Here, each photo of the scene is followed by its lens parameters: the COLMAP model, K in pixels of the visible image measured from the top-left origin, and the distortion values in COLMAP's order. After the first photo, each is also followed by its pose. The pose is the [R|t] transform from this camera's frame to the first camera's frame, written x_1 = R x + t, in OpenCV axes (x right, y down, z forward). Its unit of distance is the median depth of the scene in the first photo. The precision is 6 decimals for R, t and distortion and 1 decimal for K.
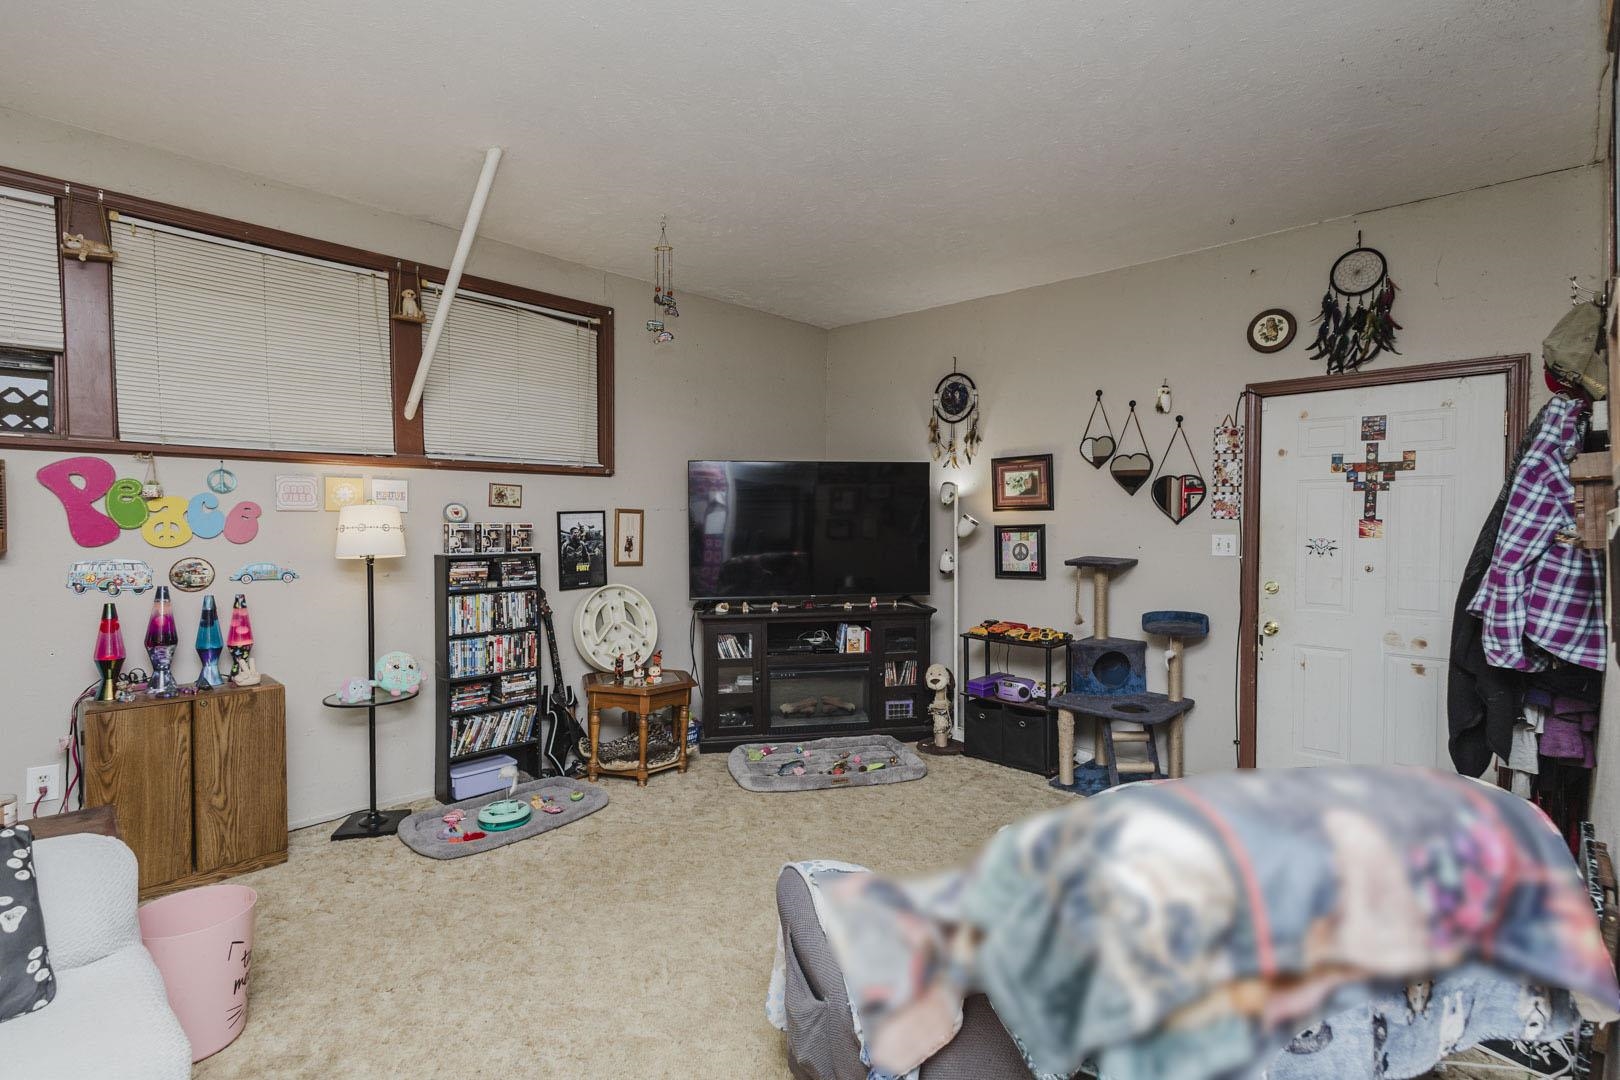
lens RADIAL K [[752.4, 0, 802.8], [0, 752.4, 542.2], [0, 0, 1]] dist [0.010967, -0.002752]
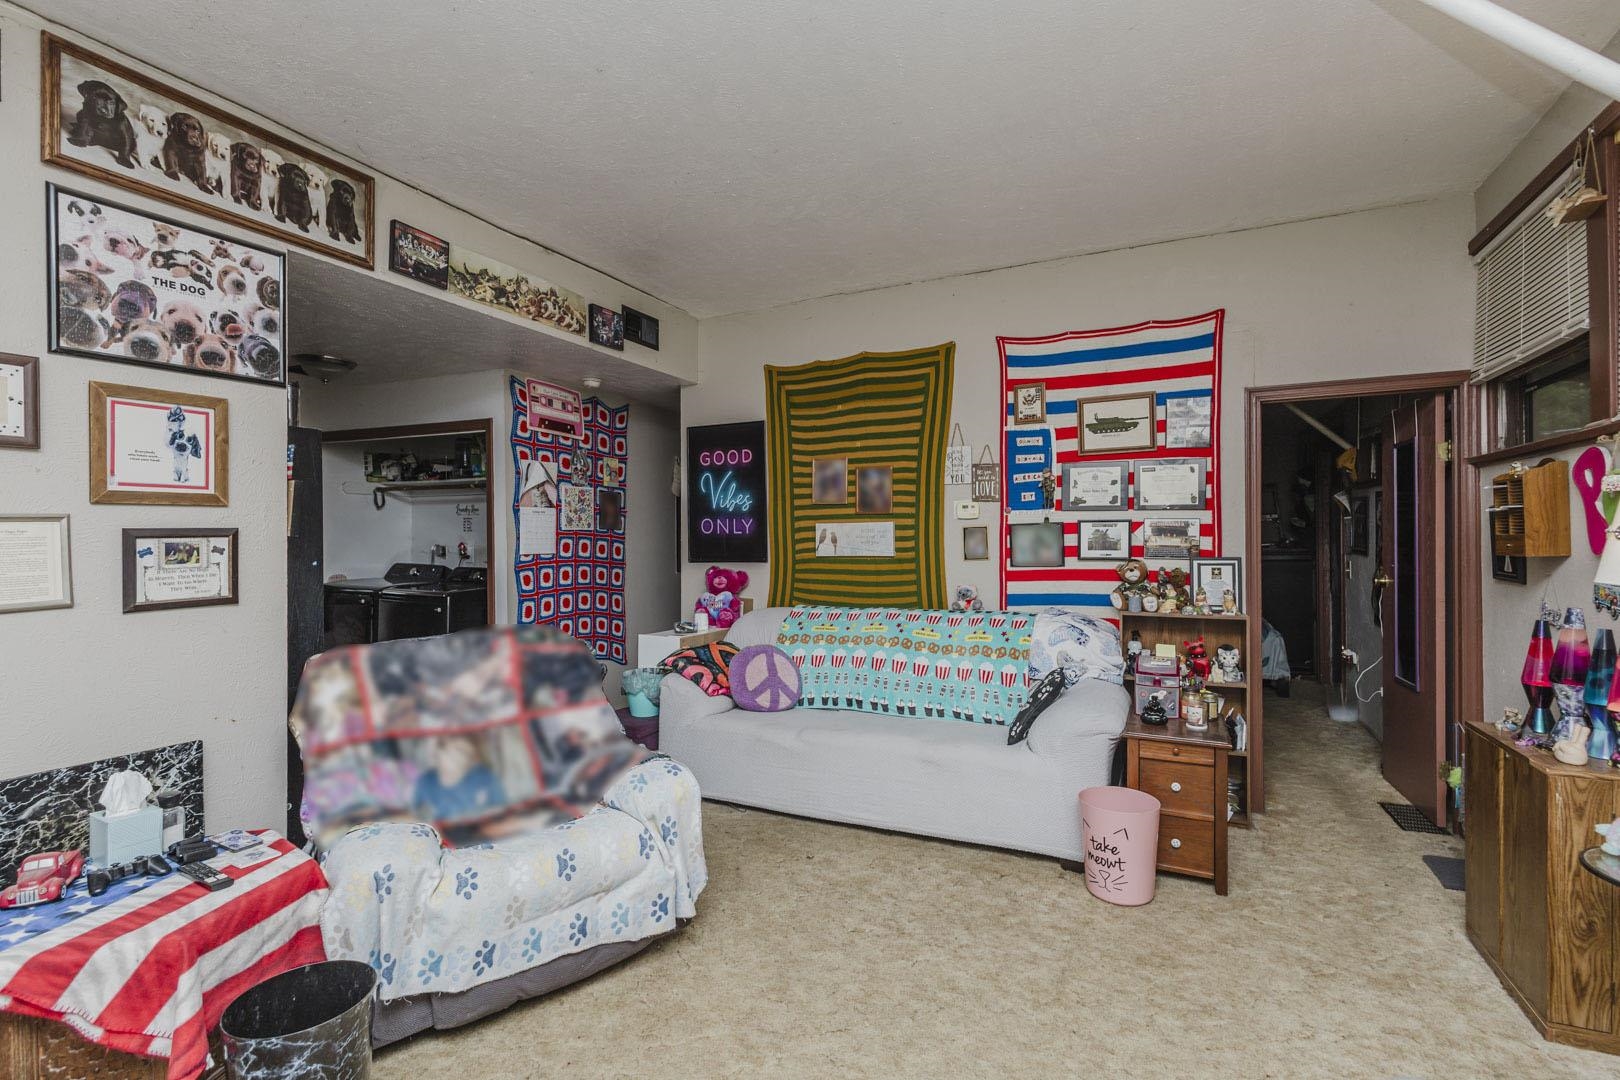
lens RADIAL K [[752.4, 0, 817.9], [0, 752.4, 540.1], [0, 0, 1]] dist [0.010967, -0.002752]
pose [[-0.938698, 0.002313, -0.344733, 0.109469], [-0.009208, 0.999453, 0.031777, -0.020957], [0.344618, 0.033003, -0.938163, 1.093098]]
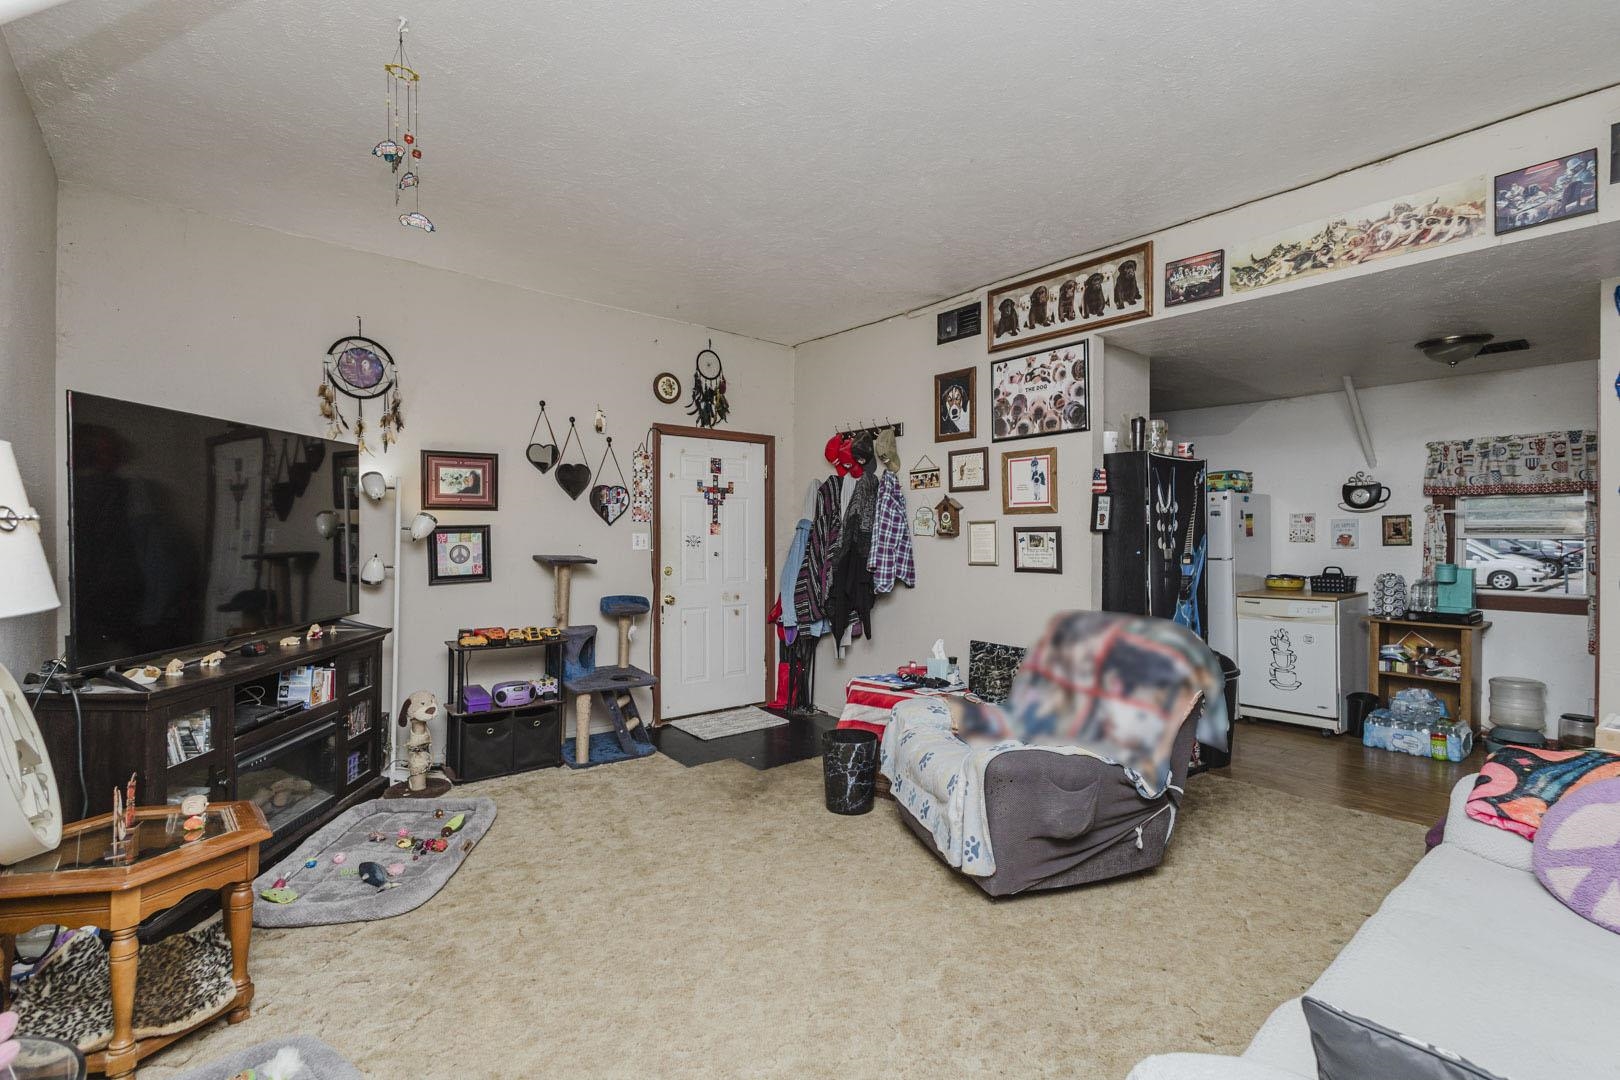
lens RADIAL K [[752.4, 0, 806.8], [0, 752.4, 540.2], [0, 0, 1]] dist [0.010967, -0.002752]
pose [[0.113377, -0.012870, 0.993469, -0.696722], [0.021813, 0.999707, 0.010462, -0.005572], [-0.993313, 0.020484, 0.113625, 0.551170]]
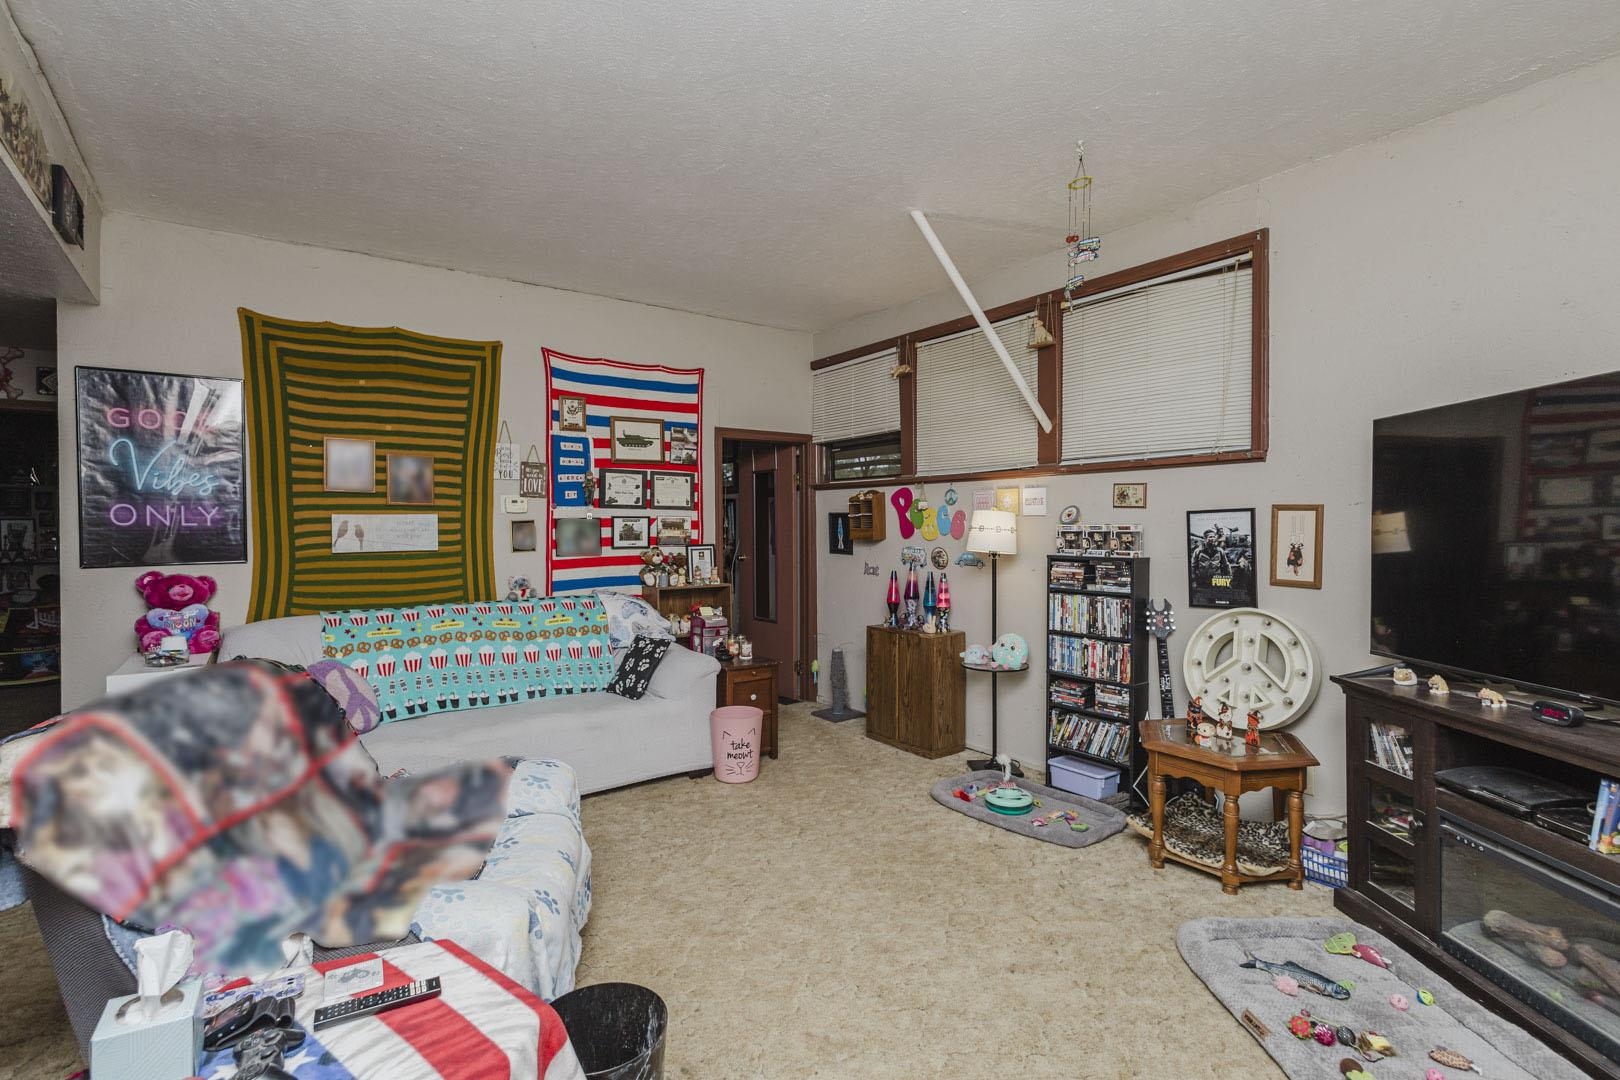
lens RADIAL K [[752.4, 0, 810.5], [0, 752.4, 540.7], [0, 0, 1]] dist [0.010967, -0.002752]
pose [[-0.150825, 0.017936, -0.988398, 0.601587], [-0.029038, 0.999324, 0.022566, -0.015614], [0.988134, 0.032104, -0.150202, 0.768346]]
